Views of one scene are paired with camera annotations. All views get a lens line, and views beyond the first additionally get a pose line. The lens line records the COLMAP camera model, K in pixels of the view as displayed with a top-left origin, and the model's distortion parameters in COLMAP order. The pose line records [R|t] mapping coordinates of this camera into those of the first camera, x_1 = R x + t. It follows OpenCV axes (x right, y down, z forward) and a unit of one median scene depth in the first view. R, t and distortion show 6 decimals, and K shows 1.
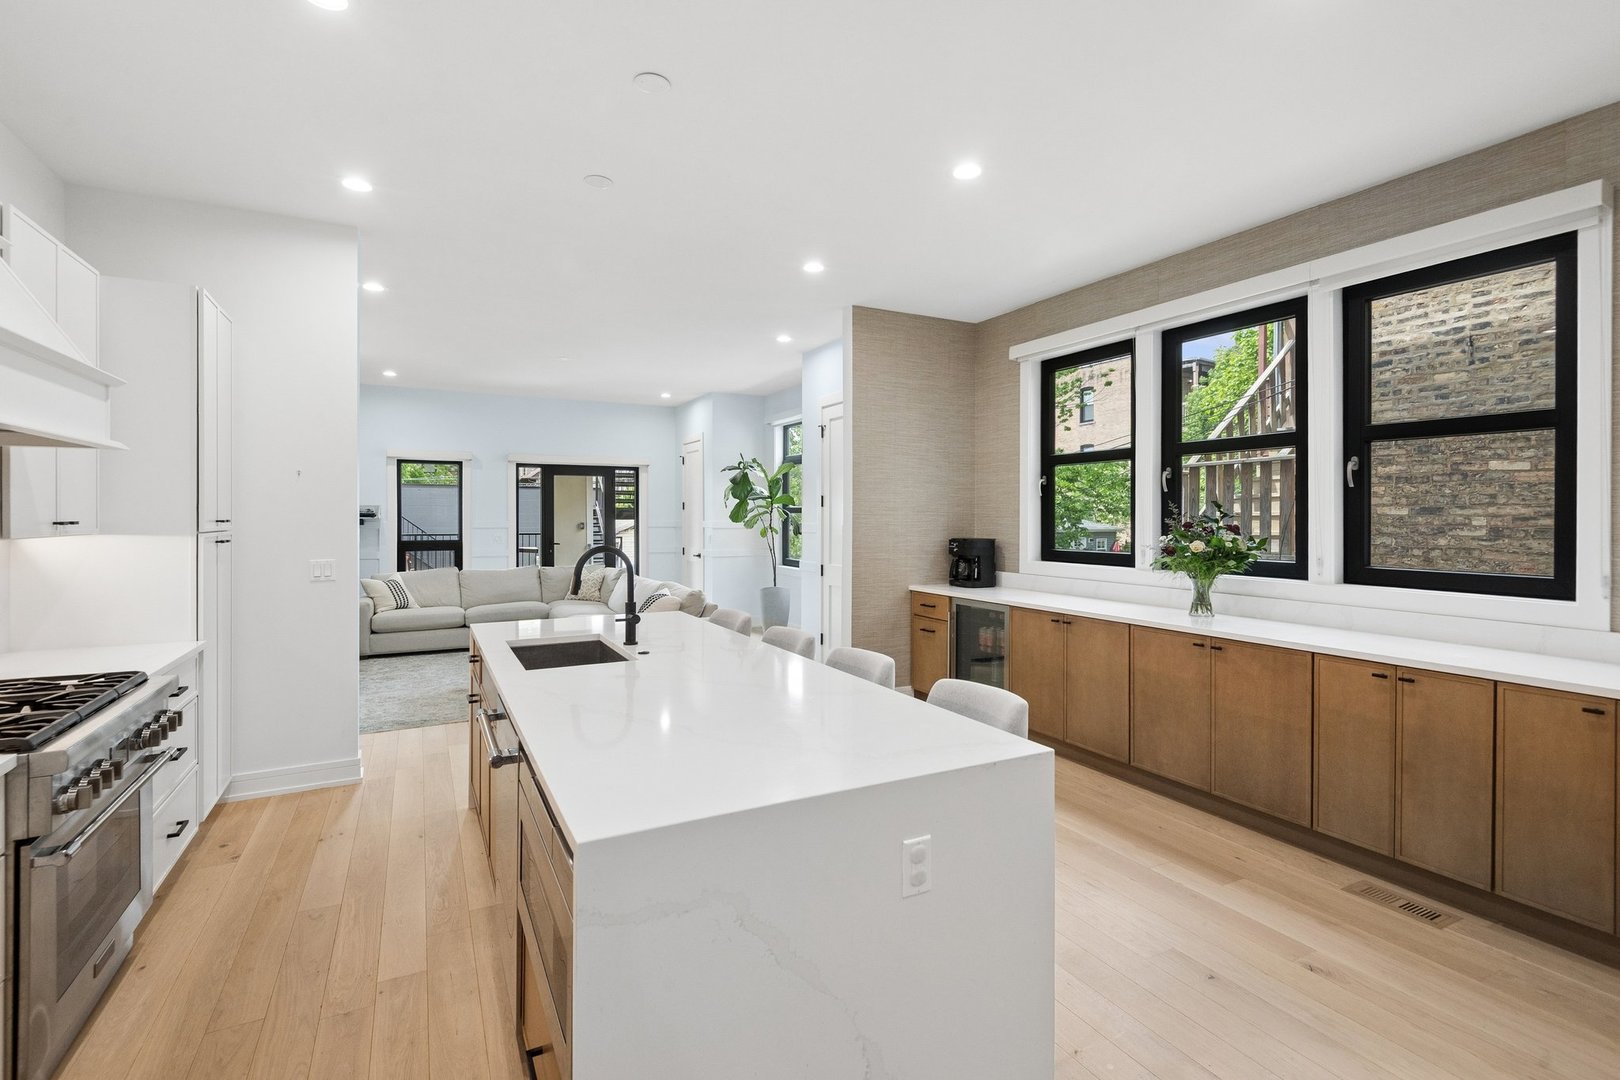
lens RADIAL K [[741.6, 0, 812.0], [0, 741.6, 519.6], [0, 0, 1]] dist [0.043036, -0.029576]
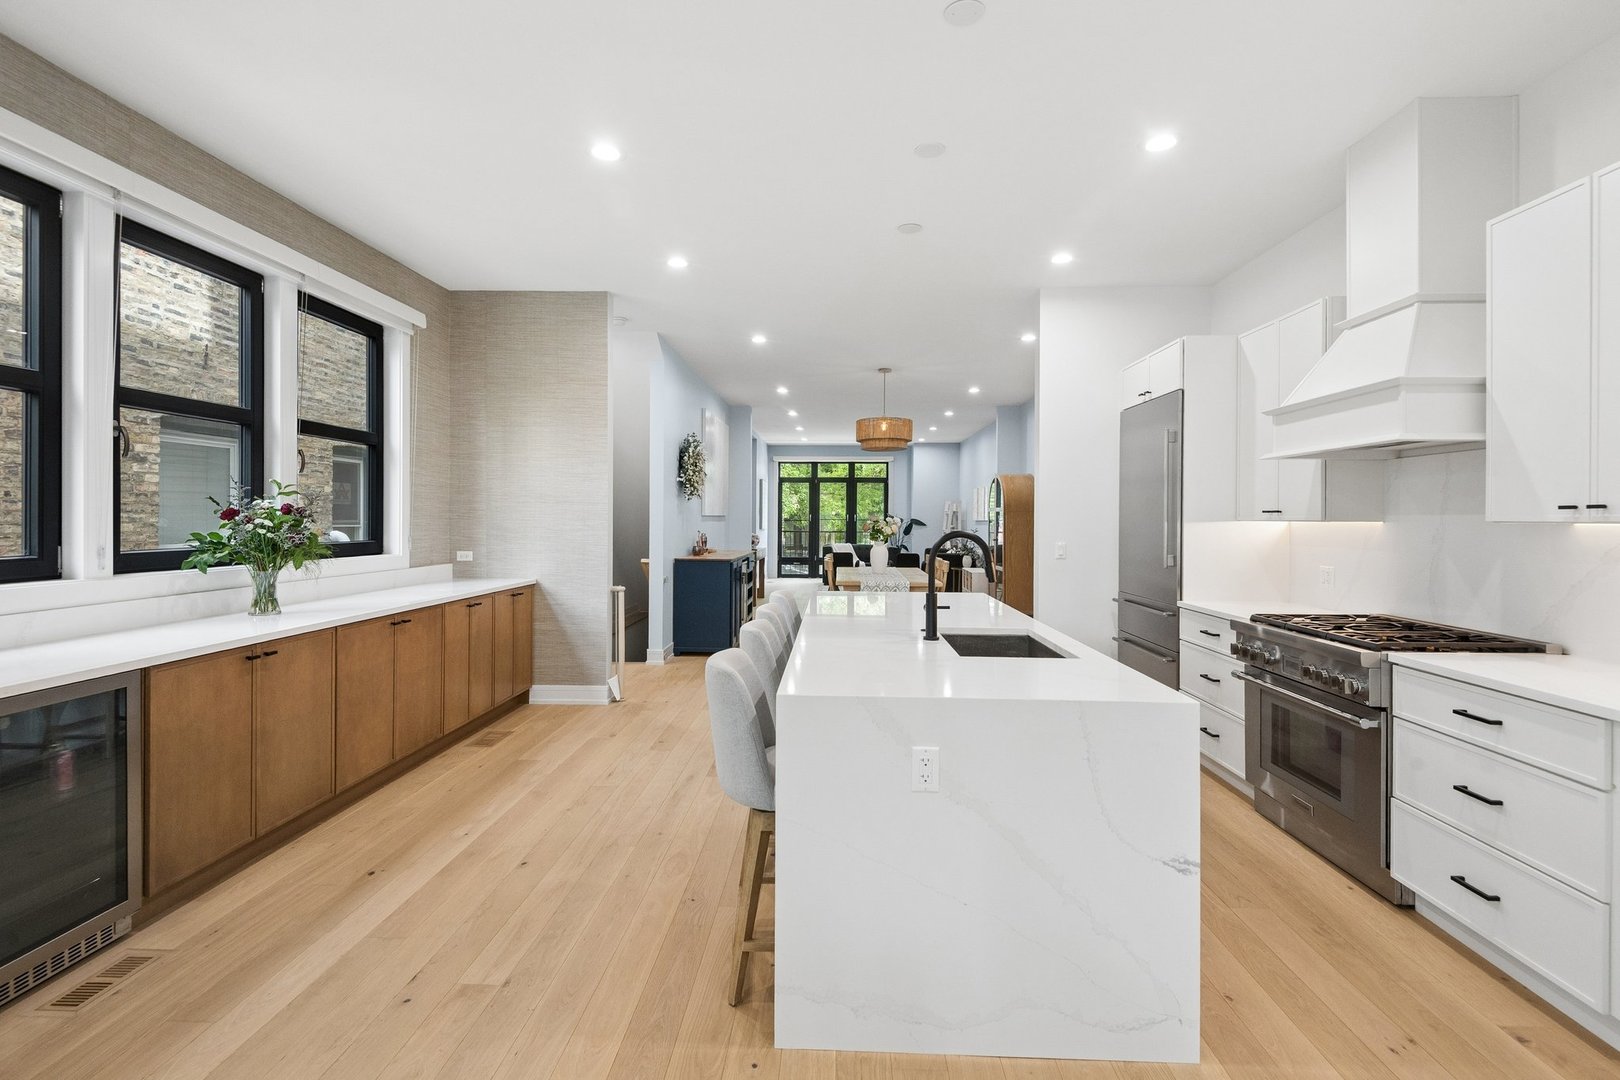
lens RADIAL K [[756.3, 0, 807.5], [0, 756.3, 516.9], [0, 0, 1]] dist [0.025975, -0.017932]
pose [[-0.864538, -0.005798, 0.502534, -0.379914], [-0.004558, 0.999983, 0.003696, 0.010365], [-0.502547, 0.000905, -0.864549, 1.232723]]
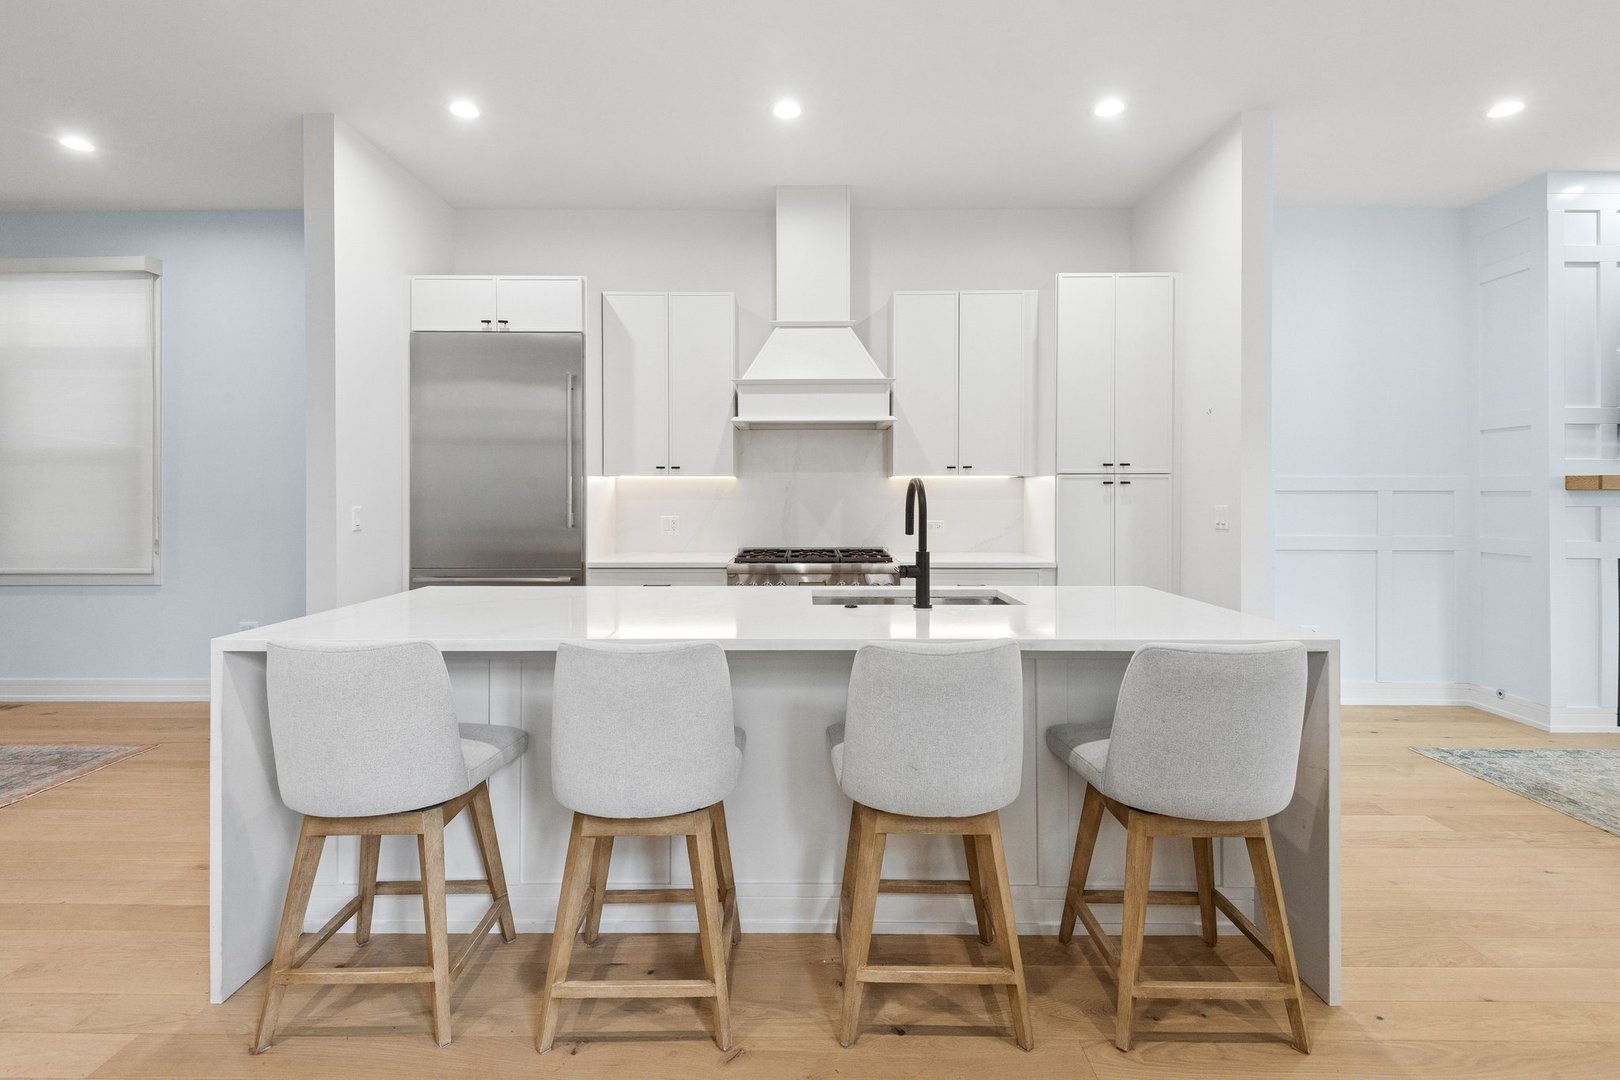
lens RADIAL K [[764.8, 0, 806.2], [0, 764.8, 483.7], [0, 0, 1]] dist [0.014869, -0.019233]
pose [[-0.470018, -0.014199, -0.882543, 0.326067], [-0.006233, 0.999899, -0.012767, 0.035956], [0.882635, -0.000500, -0.470059, 0.834046]]
